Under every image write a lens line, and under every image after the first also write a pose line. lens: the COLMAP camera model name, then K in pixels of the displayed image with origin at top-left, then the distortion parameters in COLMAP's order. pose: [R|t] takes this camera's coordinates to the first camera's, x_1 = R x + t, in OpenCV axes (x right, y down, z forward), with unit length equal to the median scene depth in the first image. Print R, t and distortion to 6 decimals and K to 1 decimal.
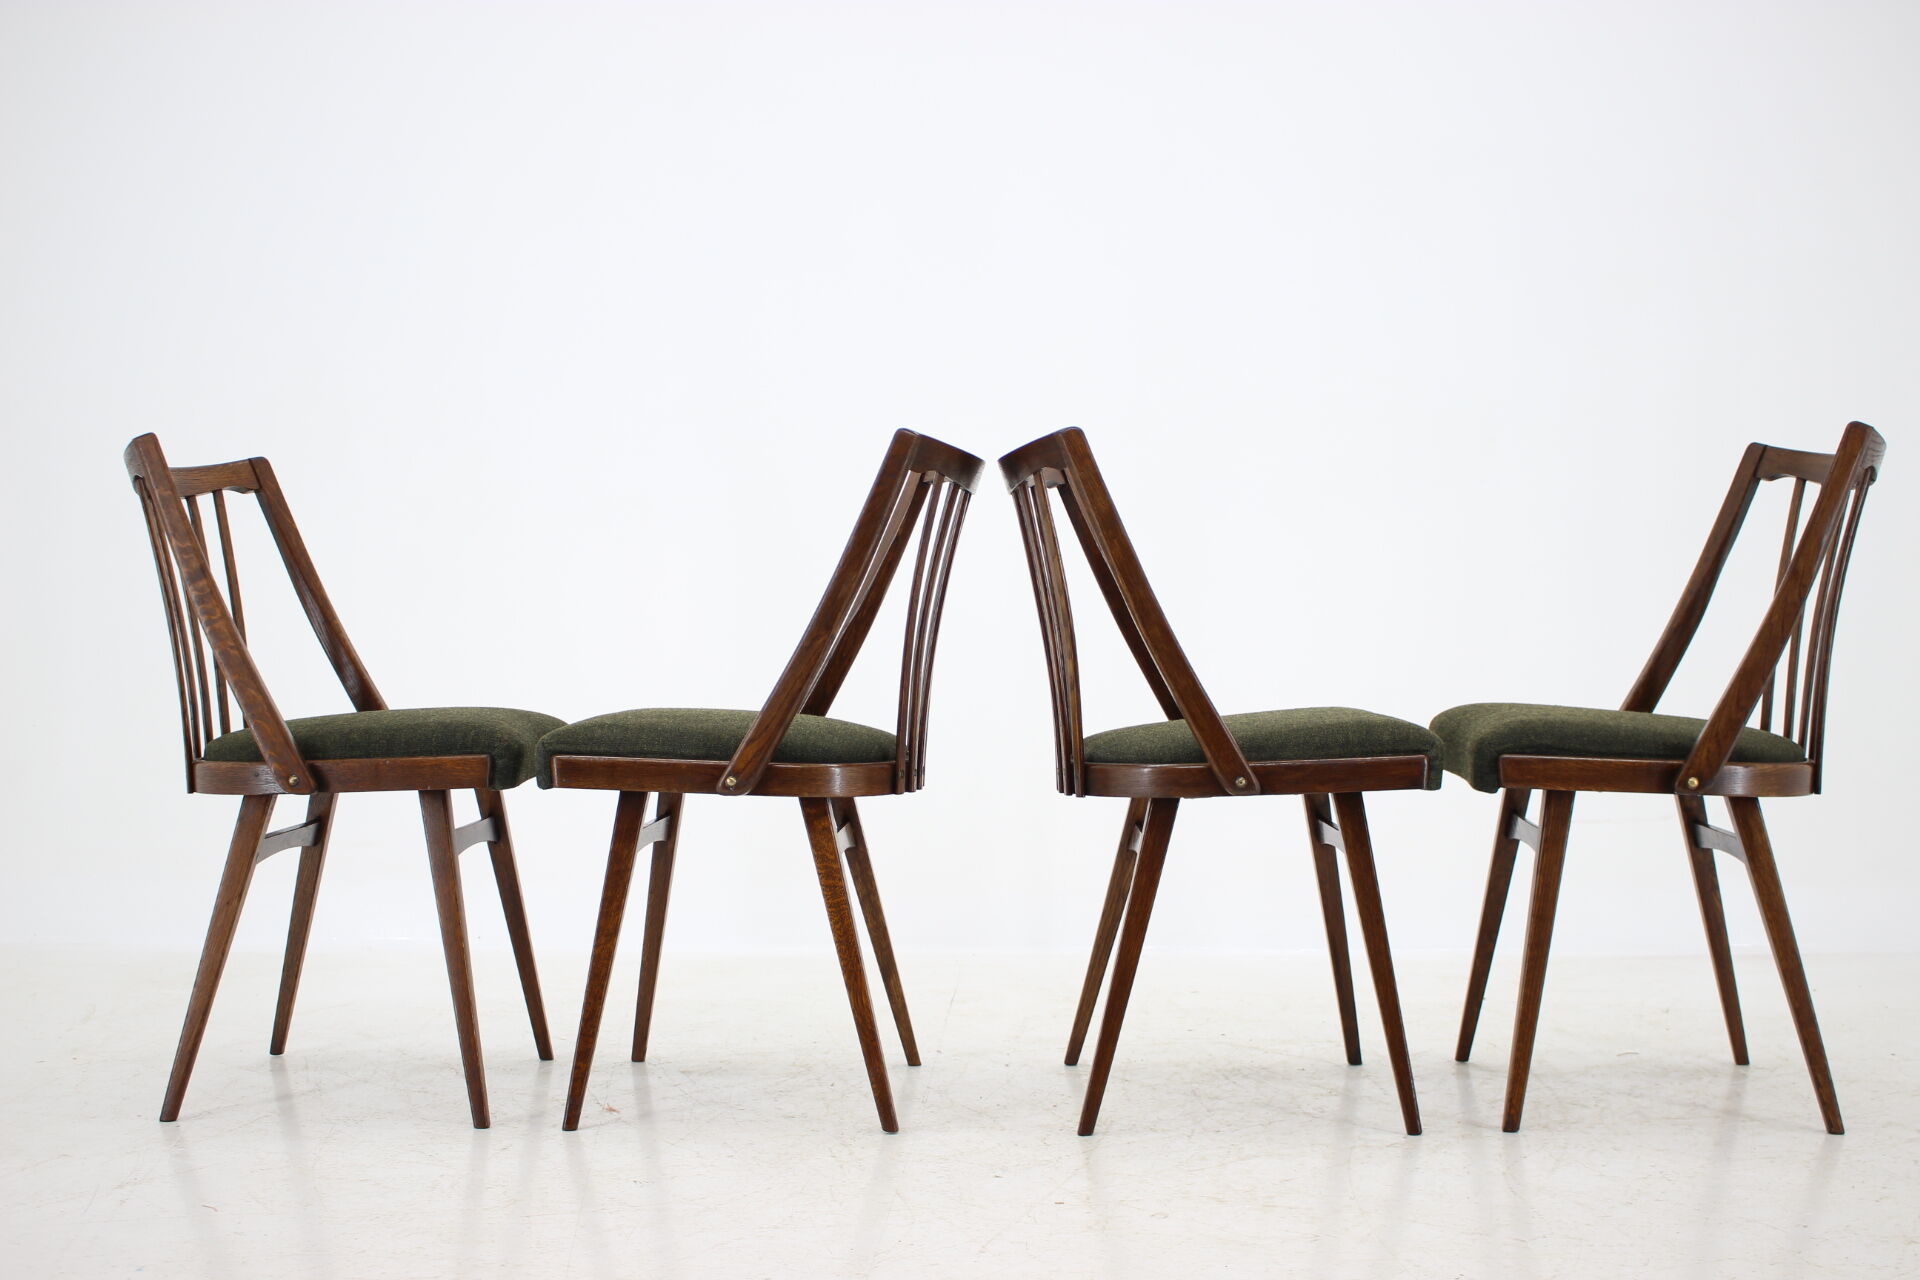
lens RADIAL K [[1527.1, 0, 962.7], [0, 1527.1, 635.0], [0, 0, 1]] dist [0.006731, 0.000228]
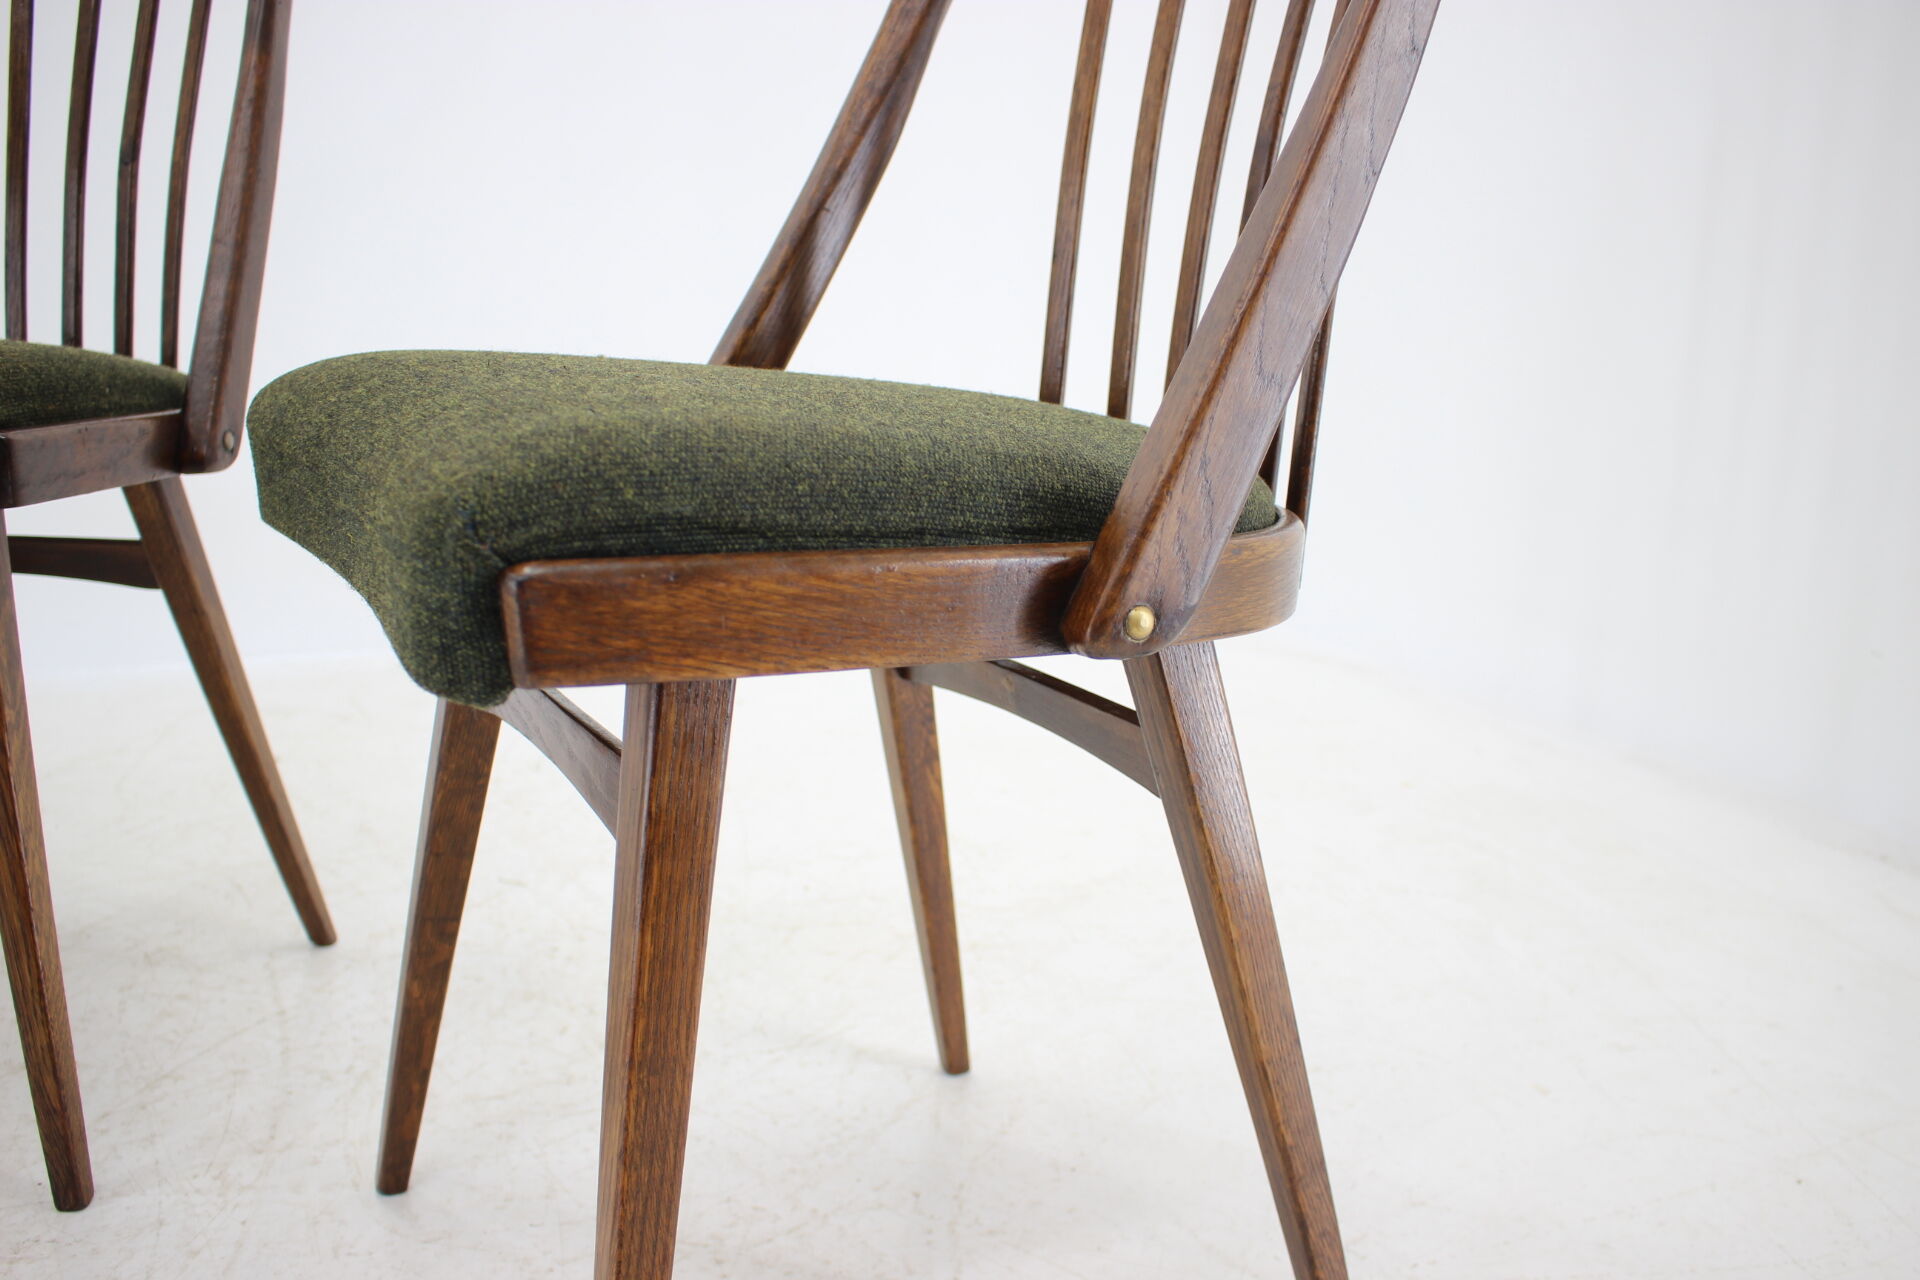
lens RADIAL K [[1431.1, 0, 960.7], [0, 1431.1, 638.1], [0, 0, 1]] dist [-0.005664, -0.000965]
pose [[0.747380, -0.136979, 0.650123, 0.223542], [-0.031088, 0.970234, 0.240165, 0.026864], [-0.663669, -0.199706, 0.720875, 0.690704]]
